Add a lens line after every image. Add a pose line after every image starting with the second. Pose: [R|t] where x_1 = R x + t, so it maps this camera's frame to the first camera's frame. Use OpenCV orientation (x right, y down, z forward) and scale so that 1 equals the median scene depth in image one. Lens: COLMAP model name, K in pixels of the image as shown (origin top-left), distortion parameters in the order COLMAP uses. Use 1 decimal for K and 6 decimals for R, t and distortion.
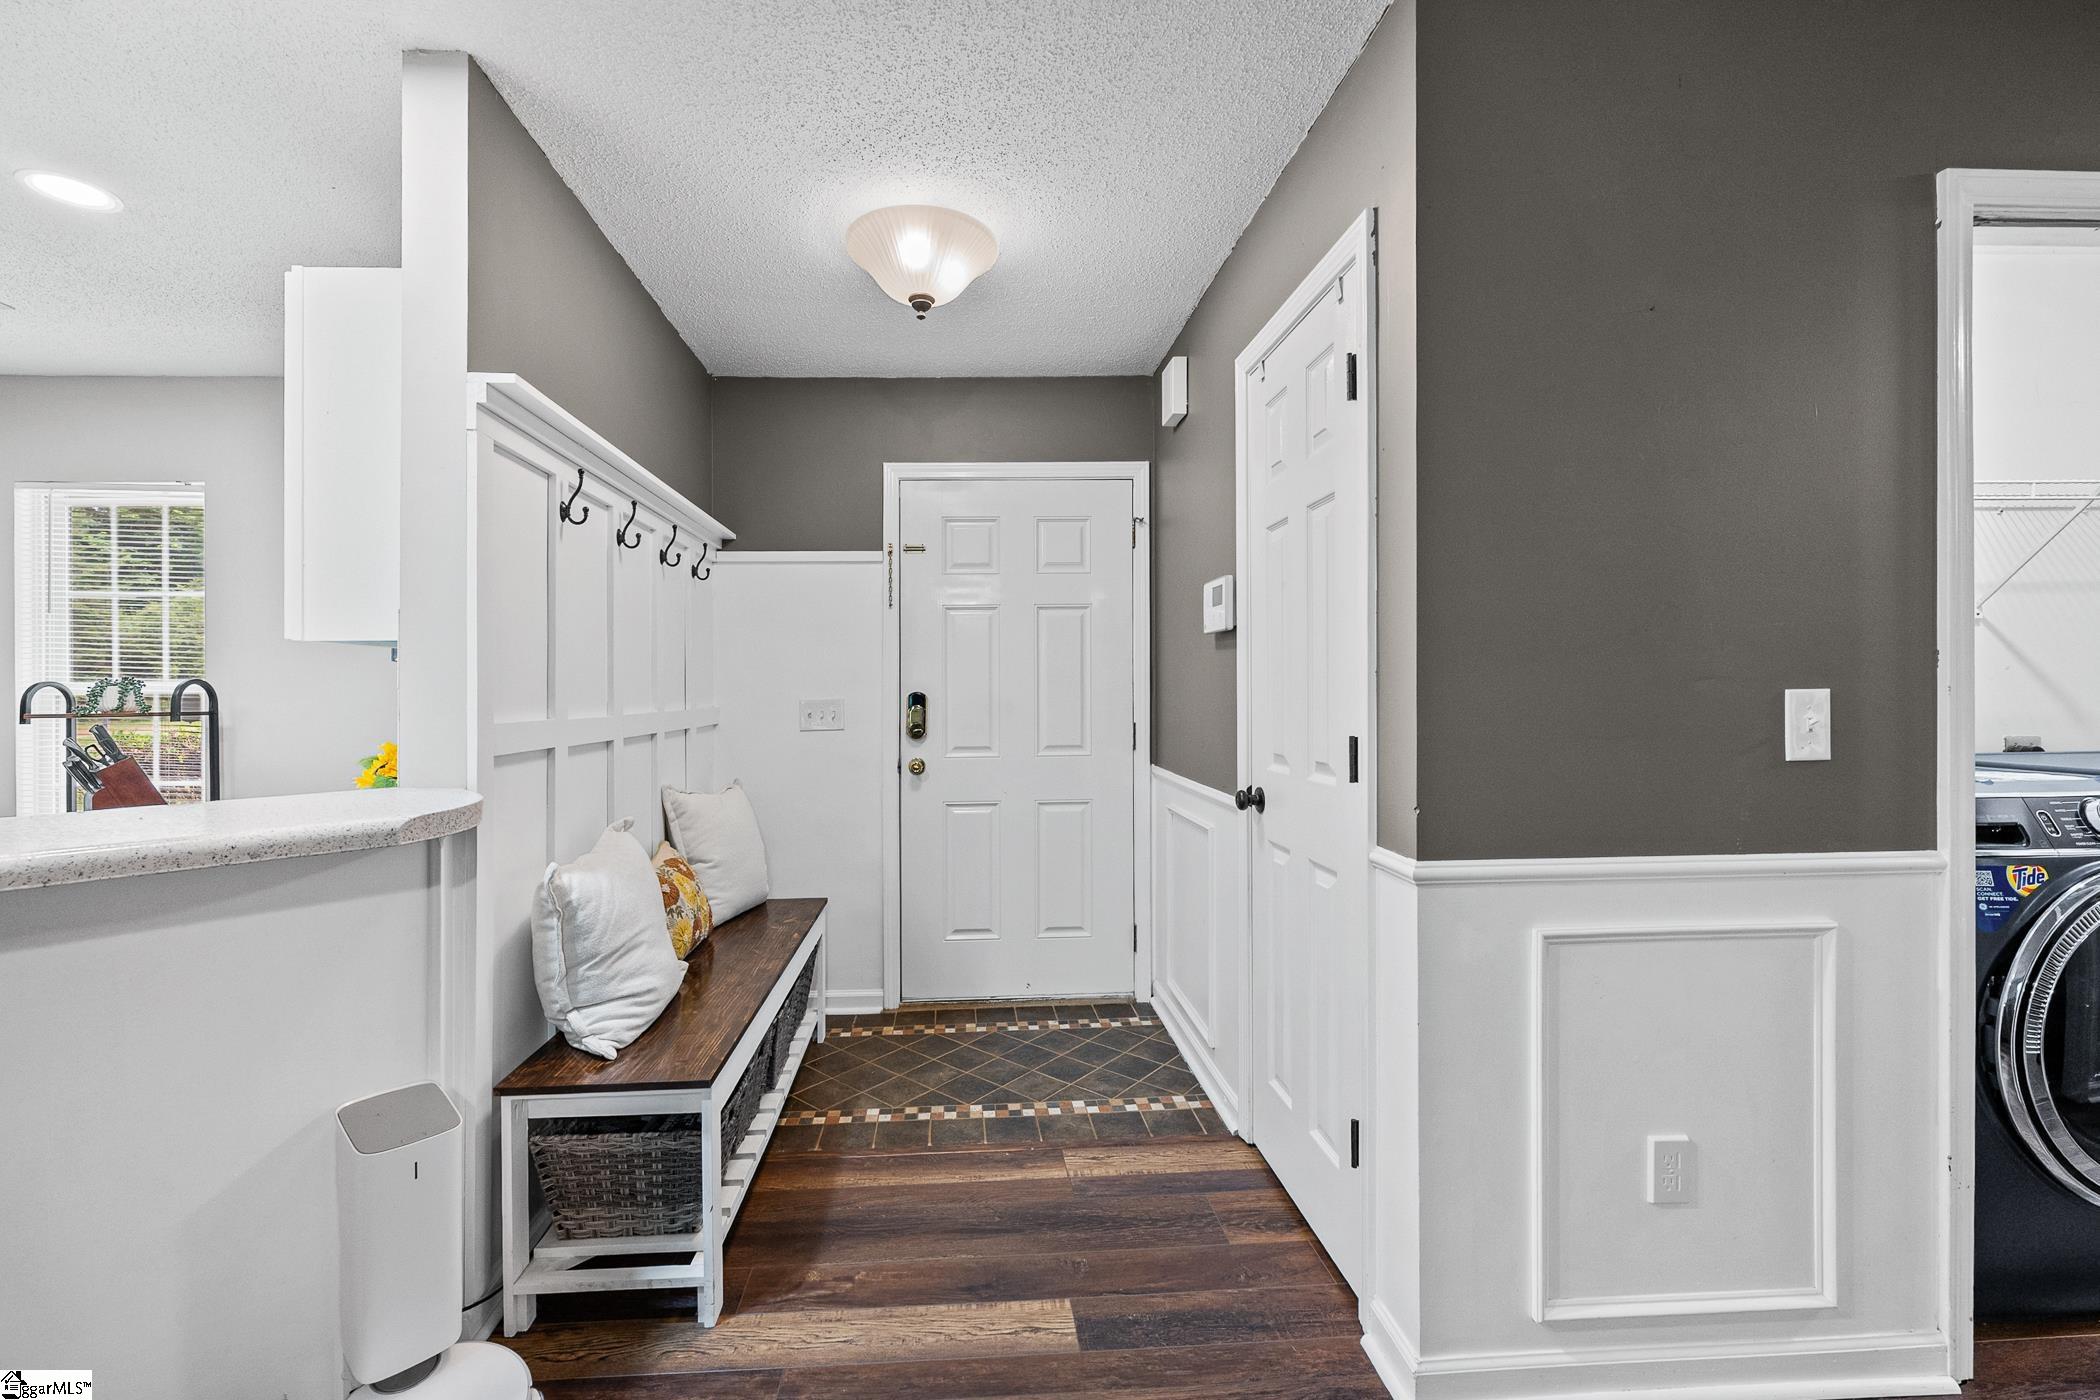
lens RADIAL K [[833.8, 0, 1005.2], [0, 833.8, 698.7], [0, 0, 1]] dist [-0.001878, 0.000204]
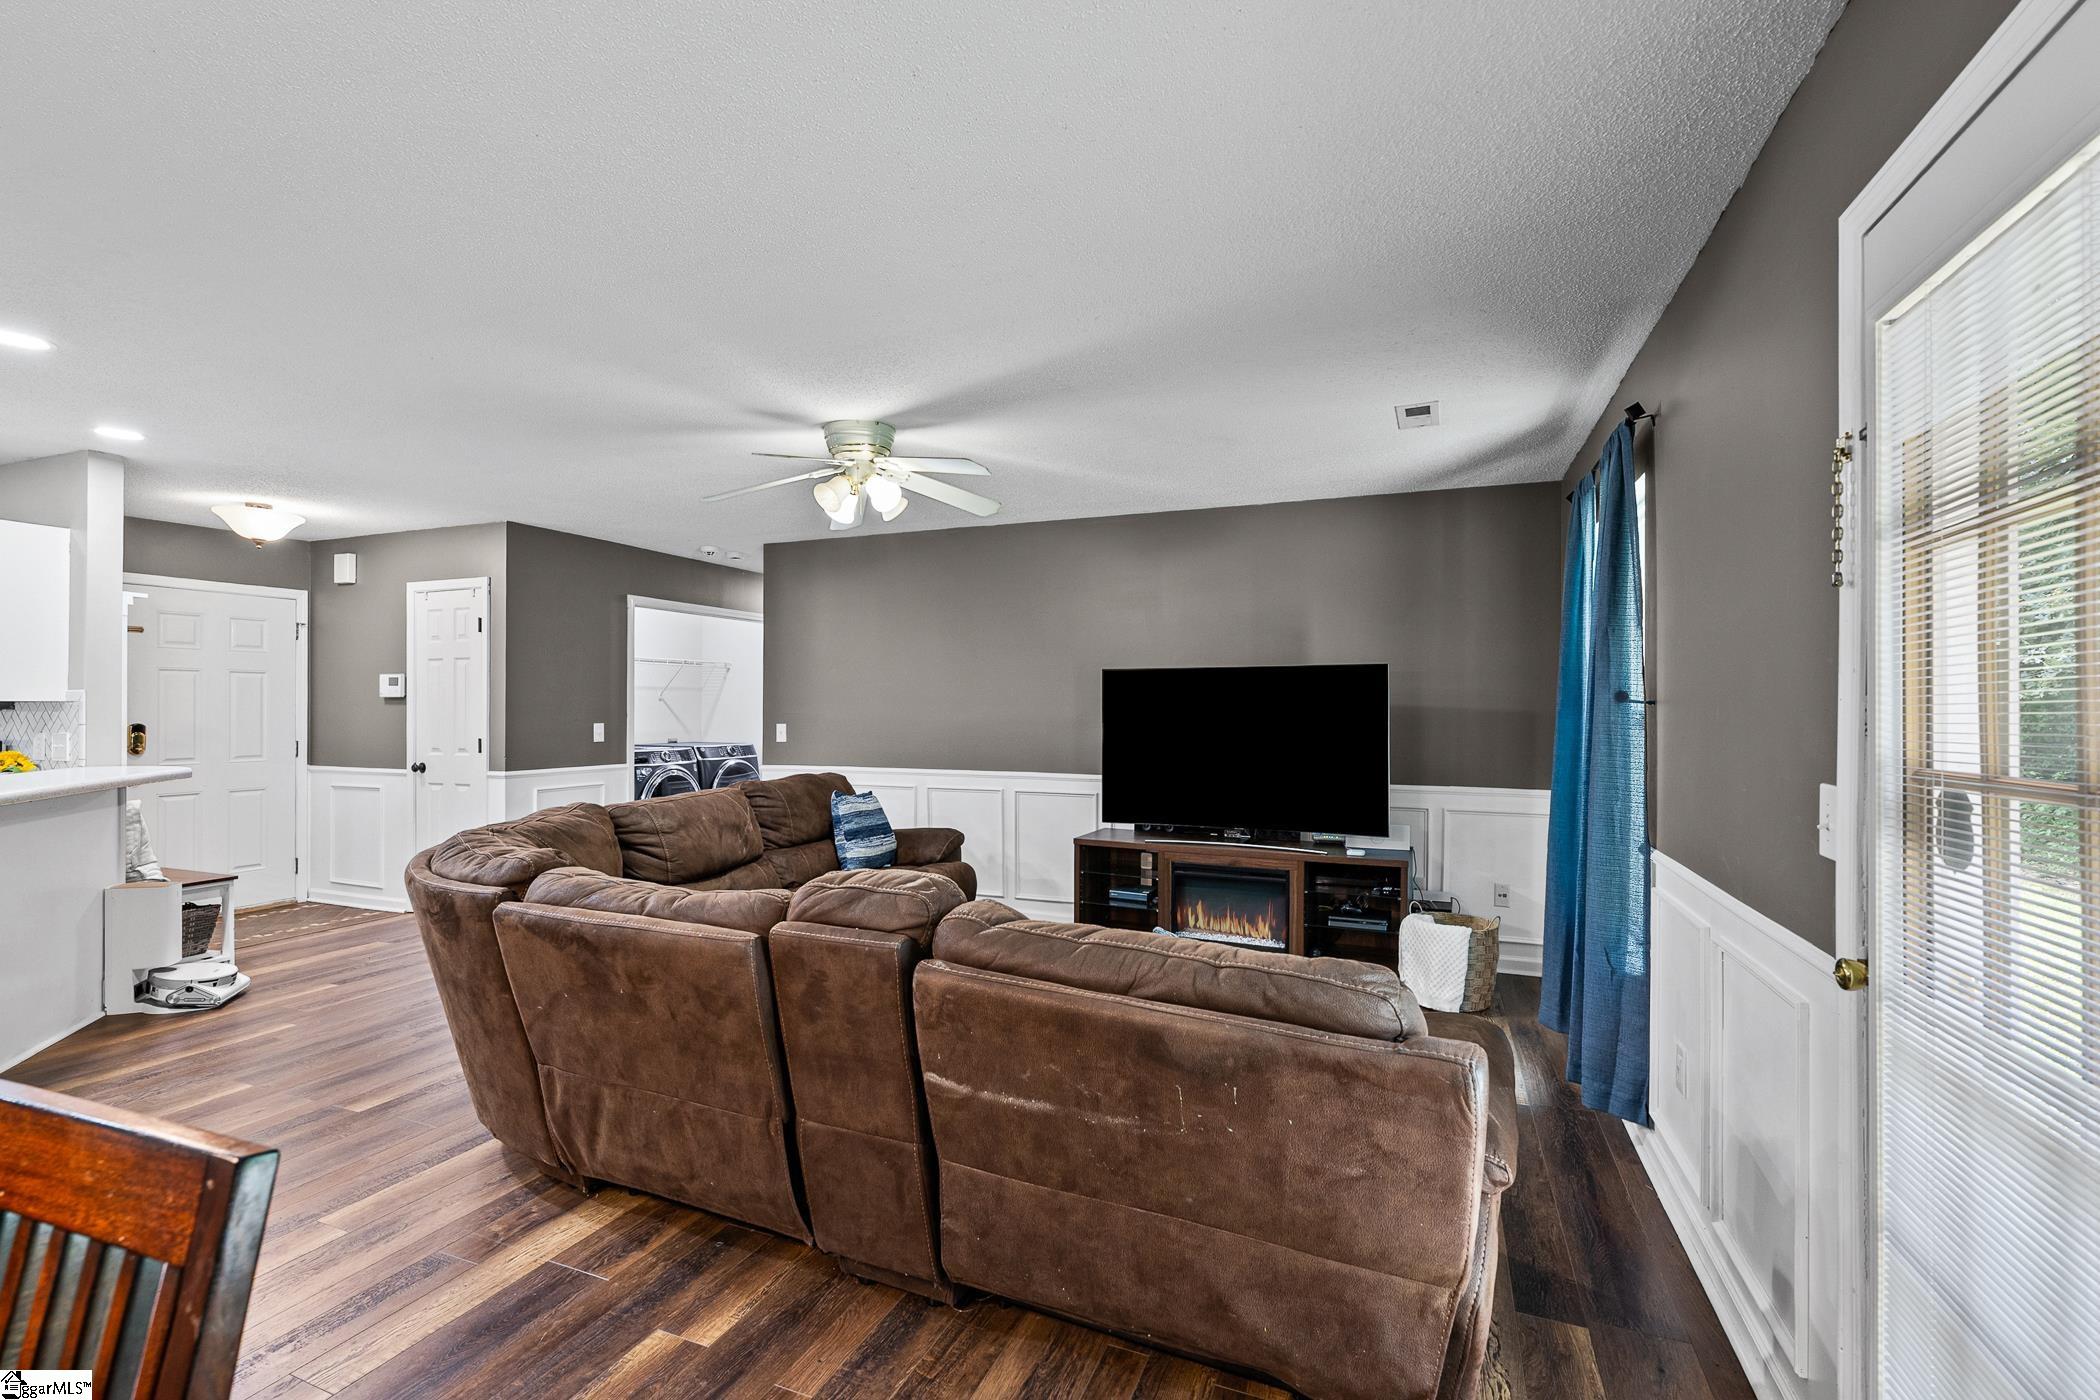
lens RADIAL K [[922.7, 0, 1036.8], [0, 922.7, 695.1], [0, 0, 1]] dist [-0.003600, 0.000582]
pose [[0.419912, 0.024749, 0.907227, -1.506348], [0.004057, 0.999567, -0.029146, -0.007743], [-0.907556, 0.015919, 0.419630, -1.923480]]
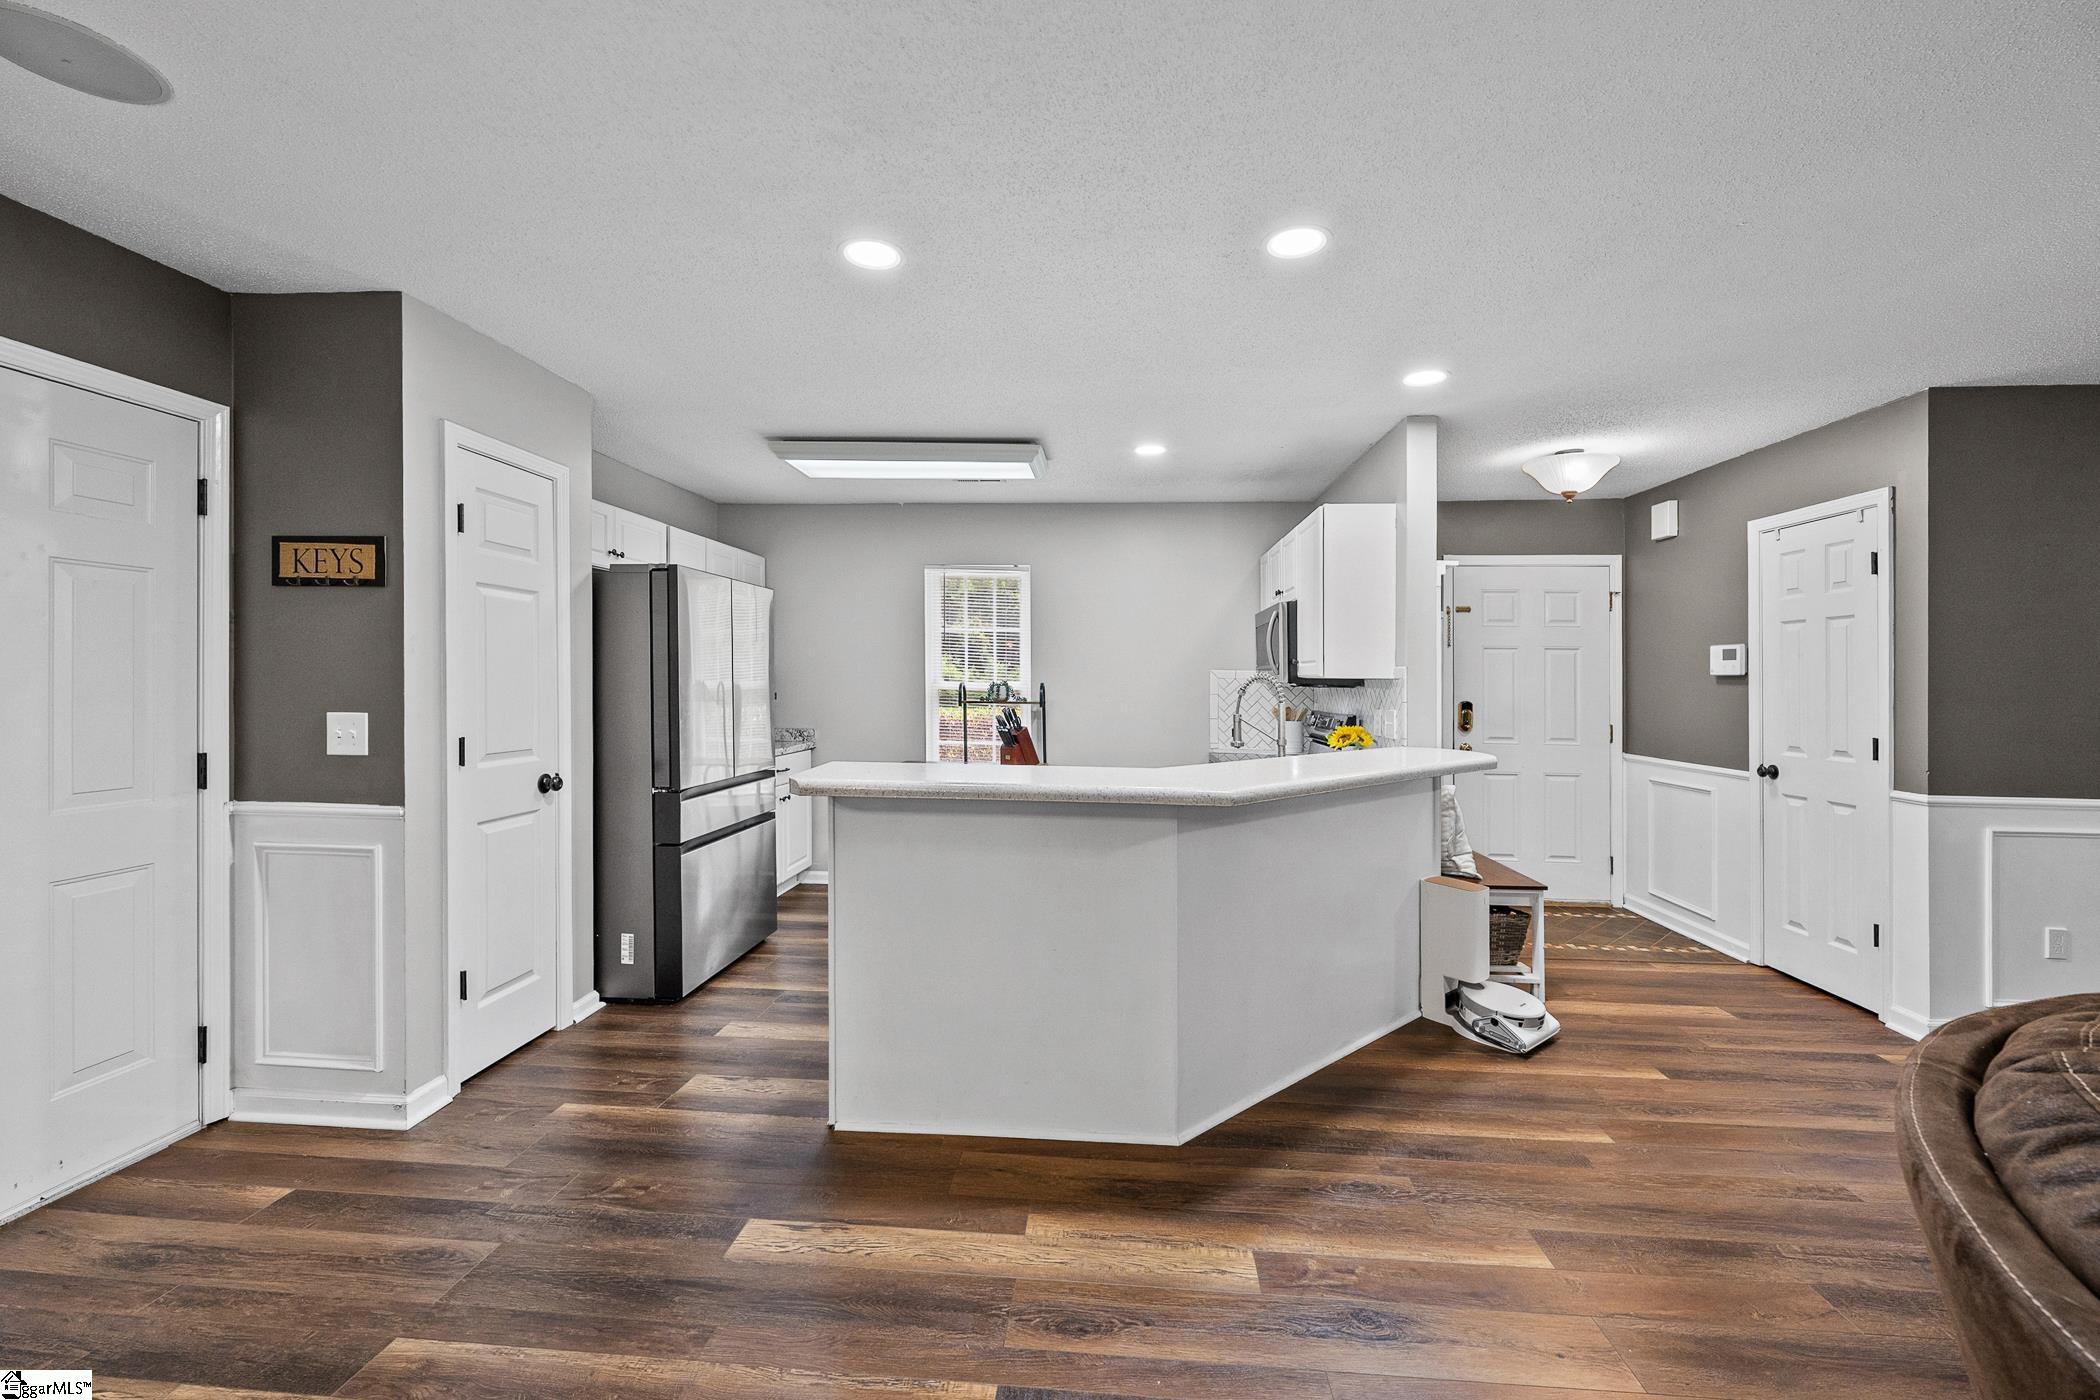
lens RADIAL K [[833.8, 0, 1059.3], [0, 833.8, 672.6], [0, 0, 1]] dist [-0.001878, 0.000204]
pose [[0.992264, 0.022707, -0.122054, -1.074420], [-0.025178, 0.999507, -0.018742, -0.021541], [0.121569, 0.021670, 0.992346, -1.038230]]
